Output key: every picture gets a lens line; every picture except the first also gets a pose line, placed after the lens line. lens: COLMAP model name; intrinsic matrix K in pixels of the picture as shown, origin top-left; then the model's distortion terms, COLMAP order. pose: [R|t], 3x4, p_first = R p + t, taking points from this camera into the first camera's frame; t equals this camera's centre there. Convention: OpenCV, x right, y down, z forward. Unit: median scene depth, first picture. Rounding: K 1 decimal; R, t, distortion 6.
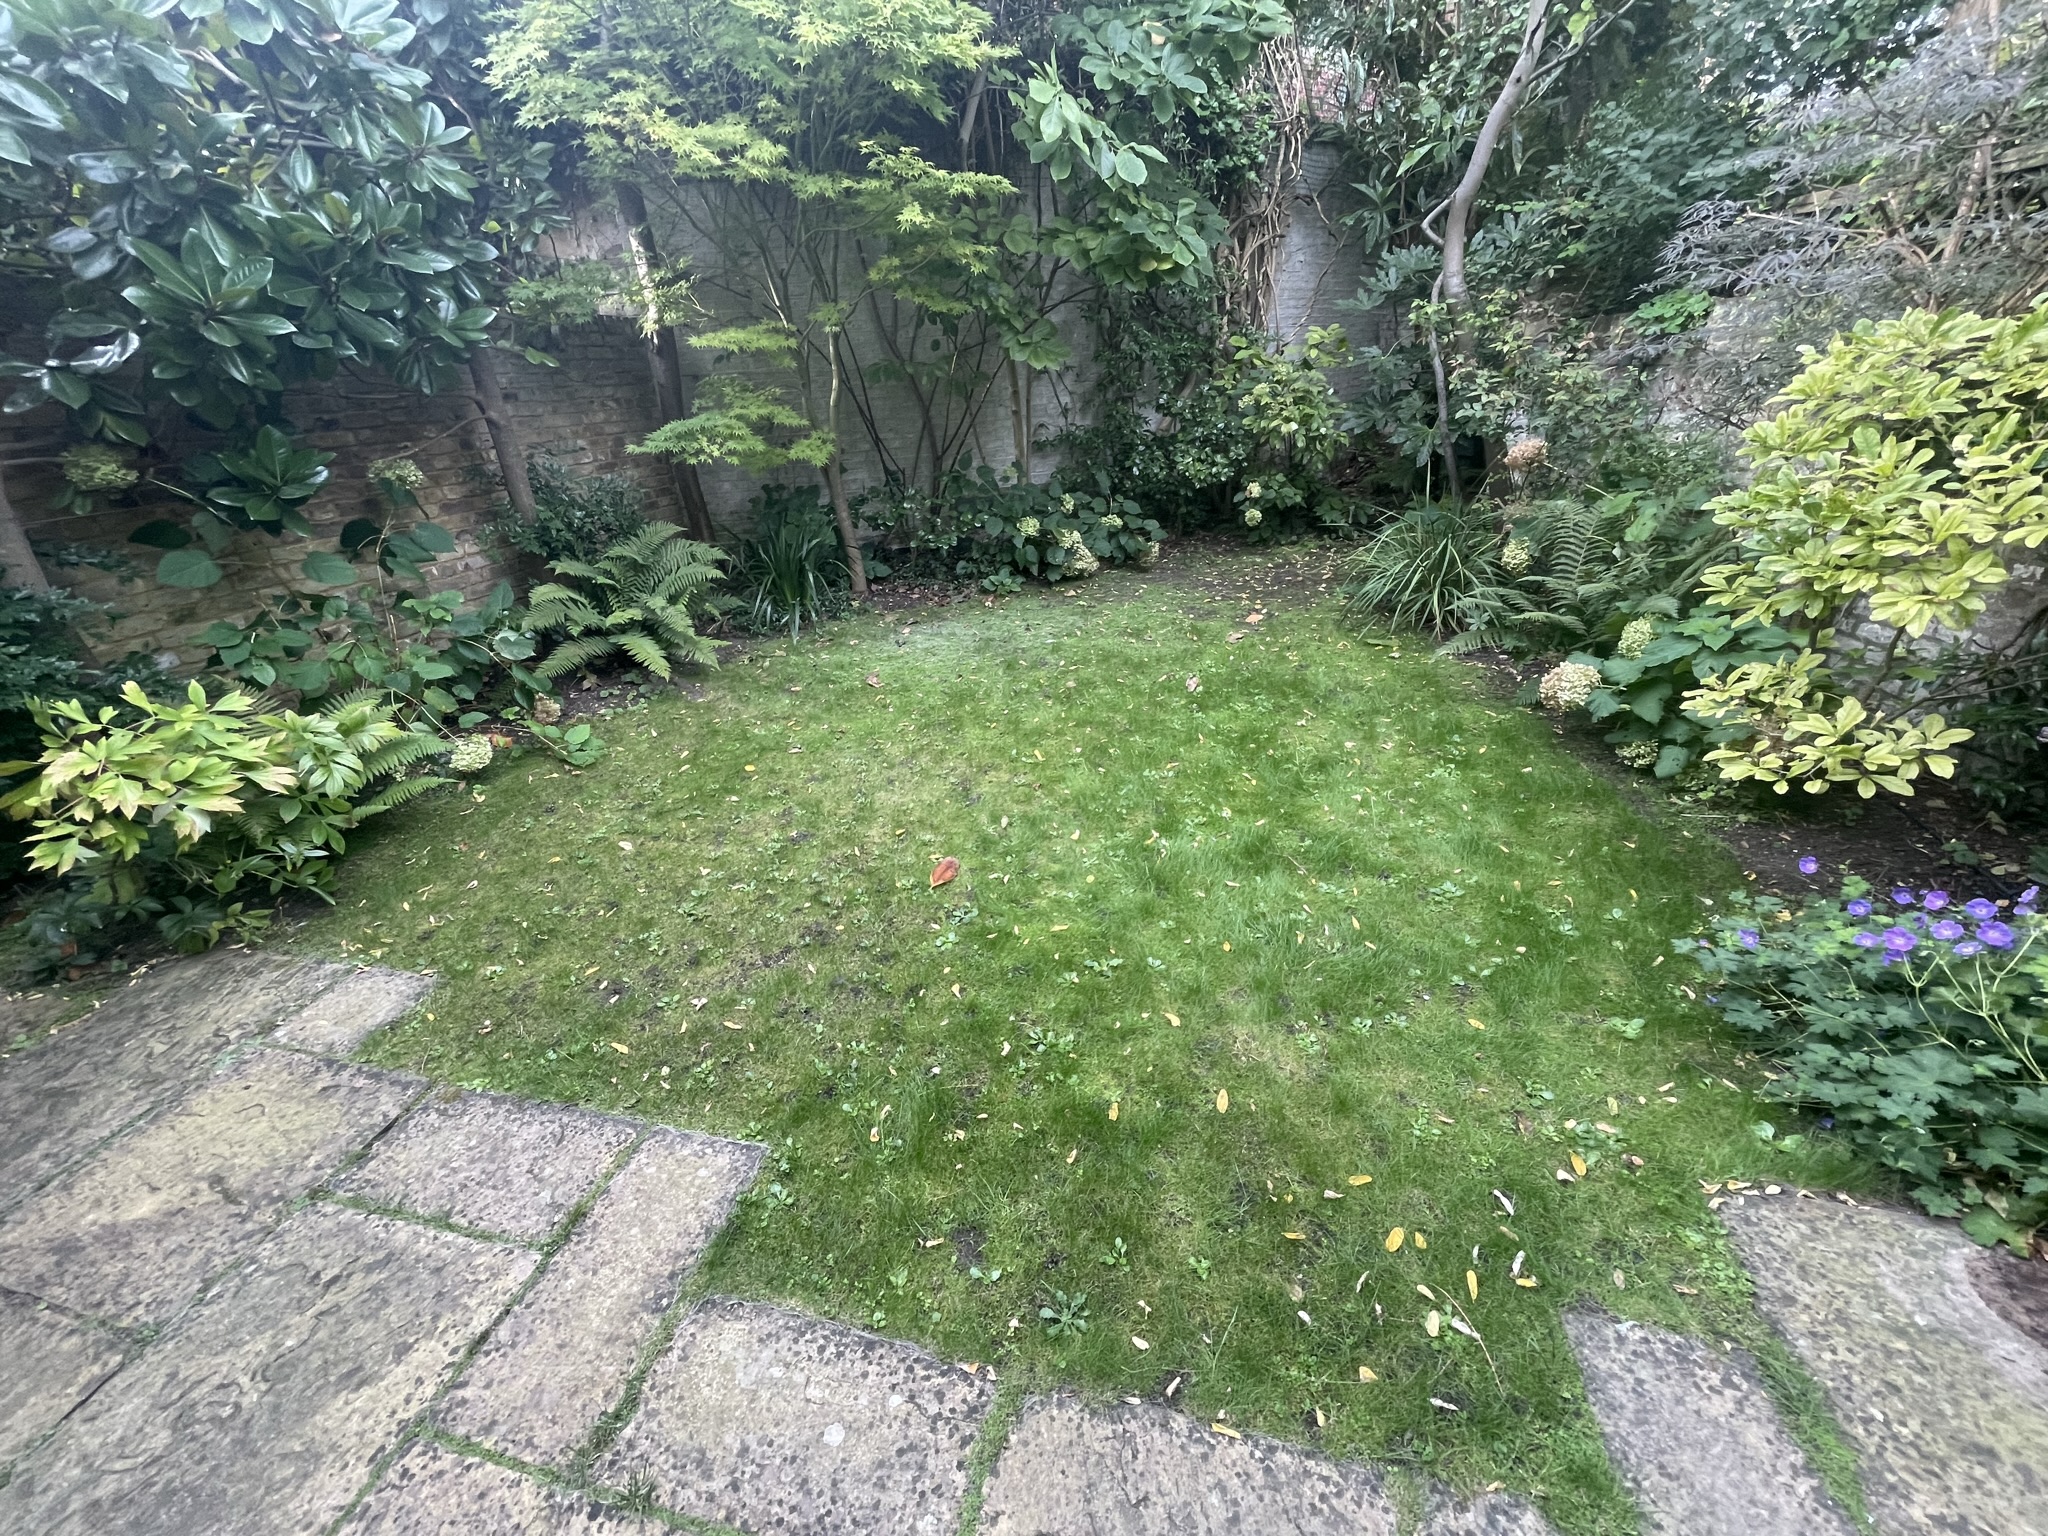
lens RADIAL K [[810.7, 0, 1022.5], [0, 810.7, 736.3], [0, 0, 1]] dist [0.001048, 0.000266]
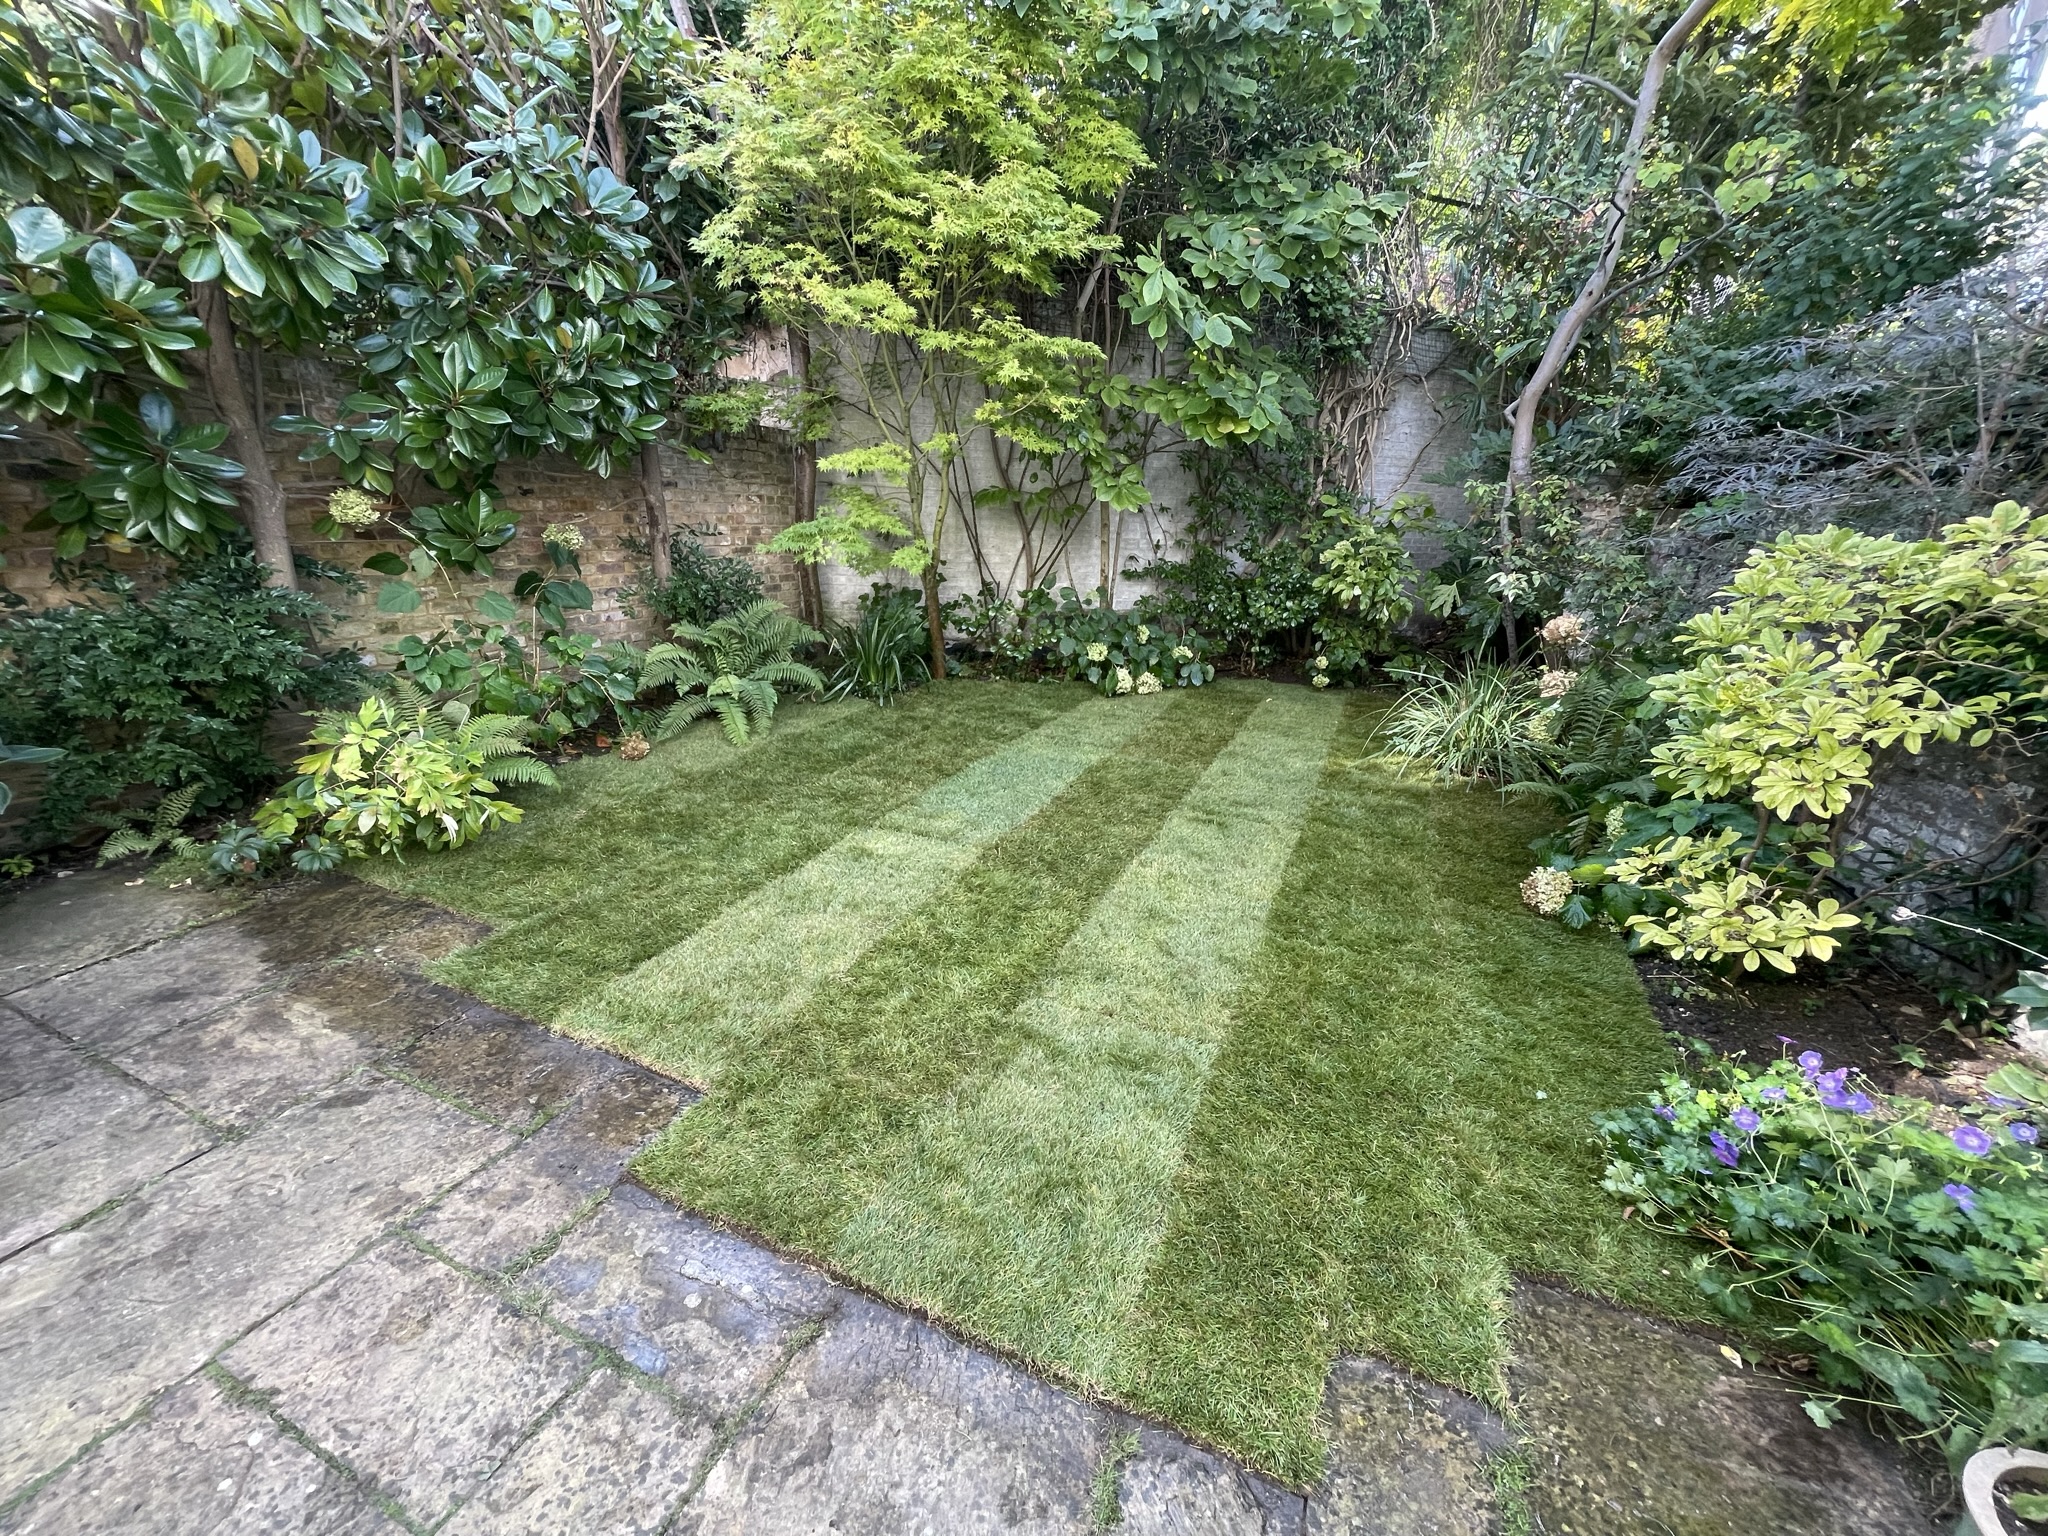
lens RADIAL K [[841.2, 0, 1041.1], [0, 841.2, 779.1], [0, 0, 1]] dist [-0.001672, -0.000184]
pose [[0.981105, 0.139826, -0.133725, 0.143206], [-0.153306, 0.983462, -0.096434, 0.046139], [0.118029, 0.115113, 0.986315, -0.116151]]
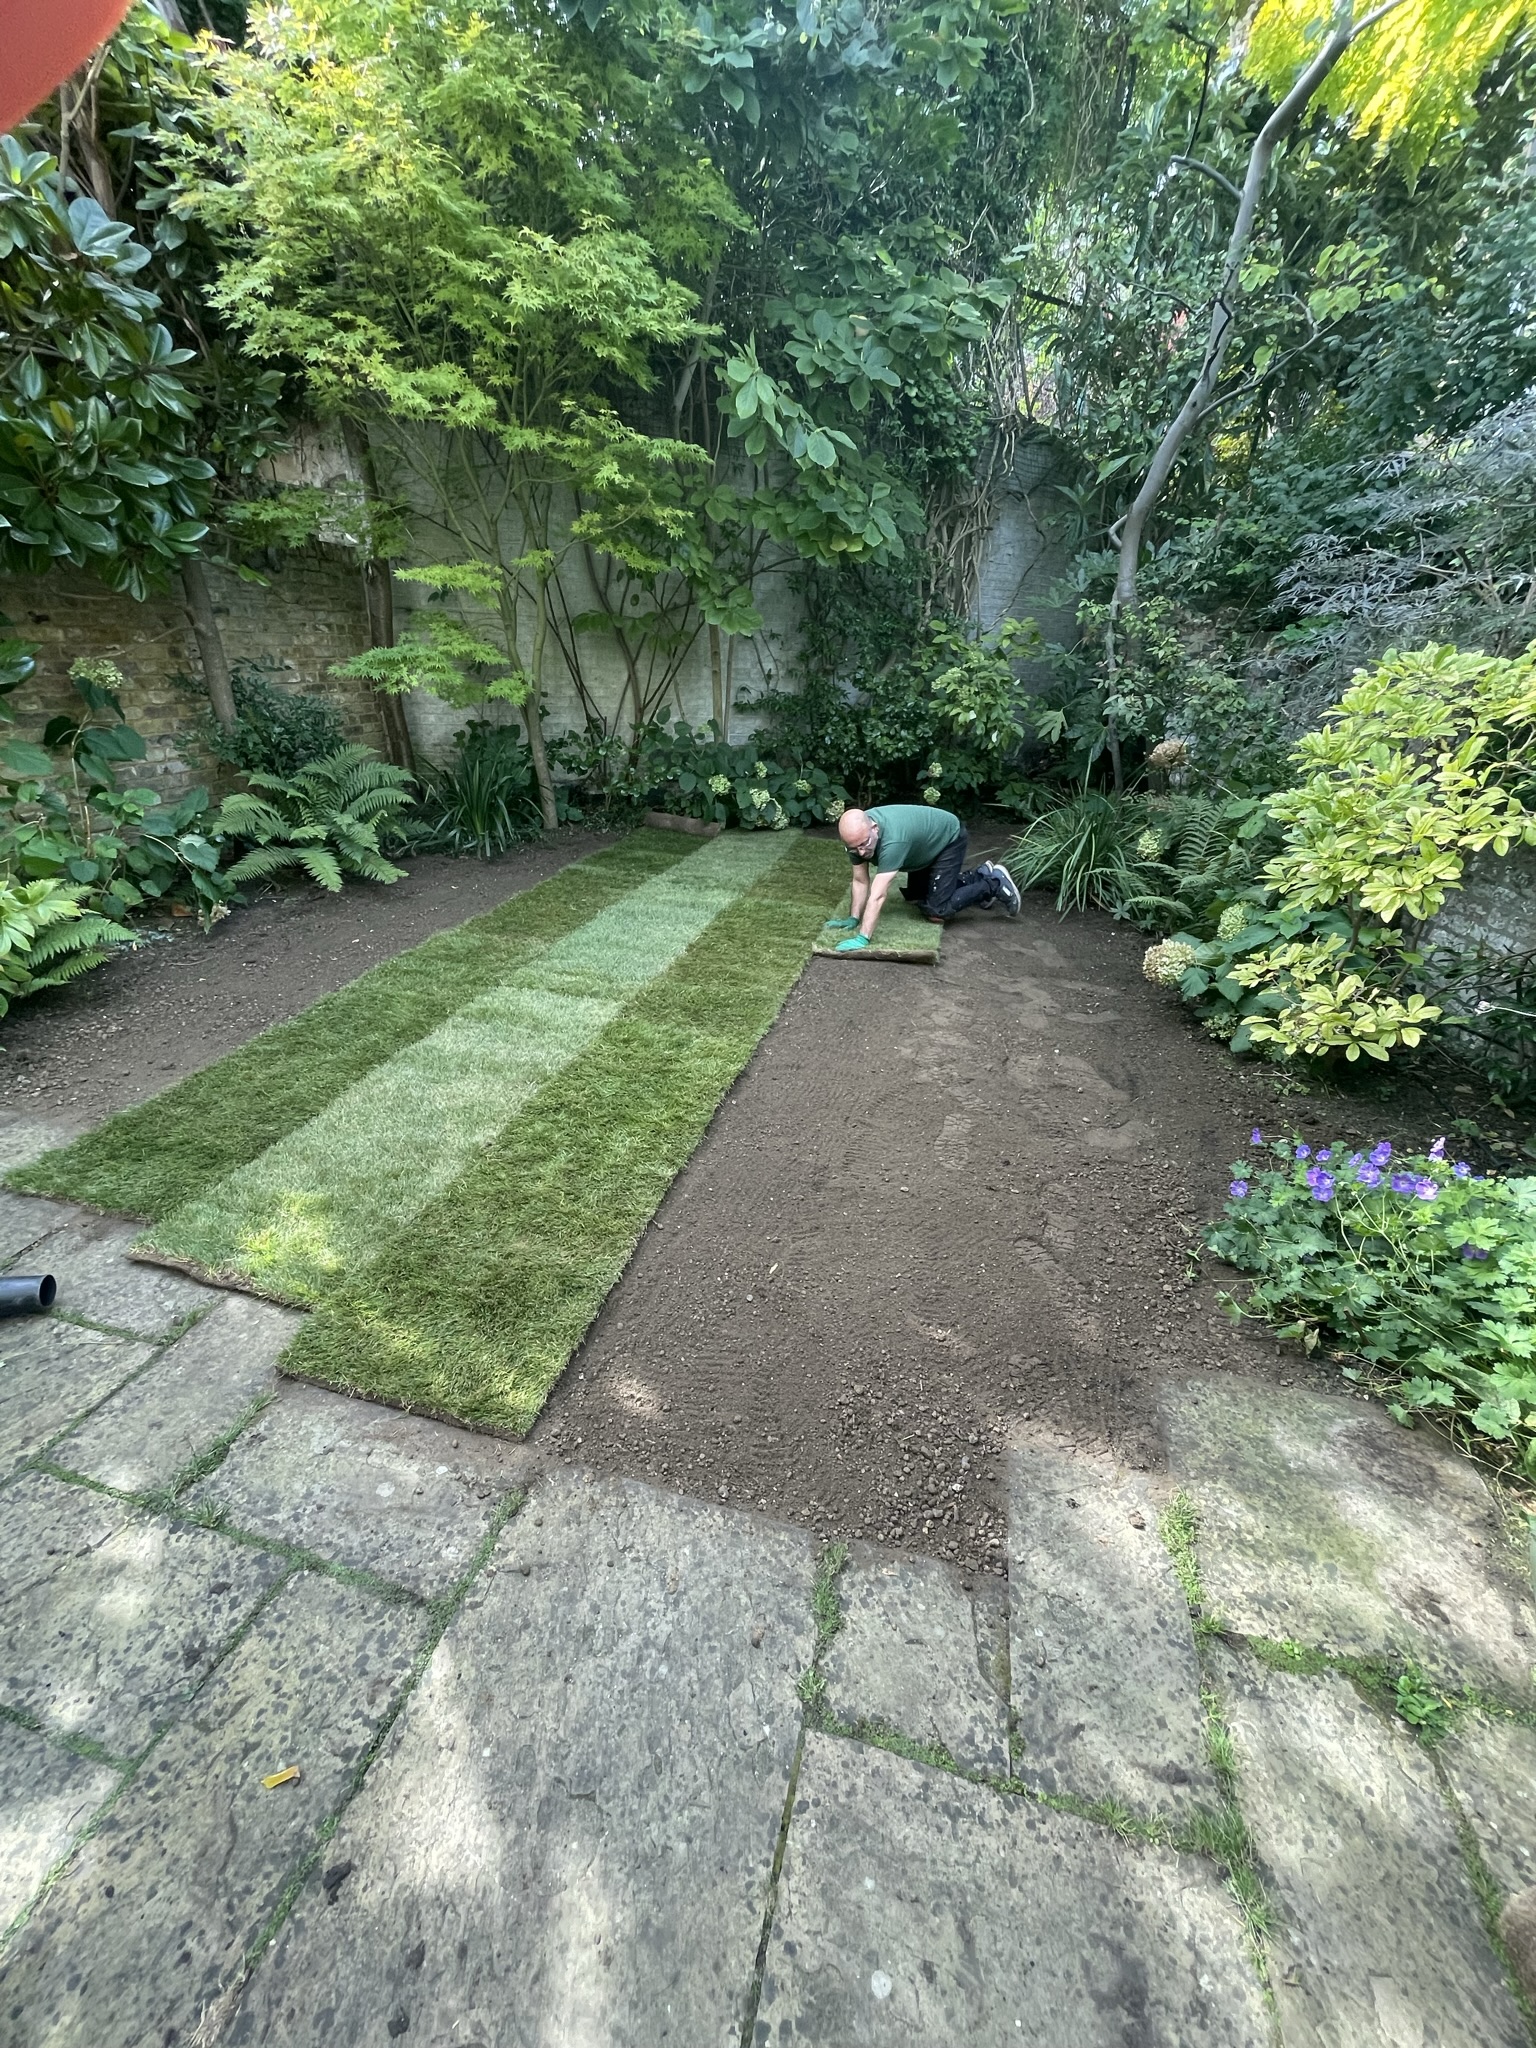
lens RADIAL K [[829.0, 0, 768.0], [0, 829.0, 1024.0], [0, 0, 1]] dist [-0.002227, 0.000021]
pose [[0.996225, 0.083661, 0.023162, 0.099191], [-0.083866, 0.996445, 0.008022, 0.047689], [-0.022409, -0.009935, 0.999700, -0.093065]]
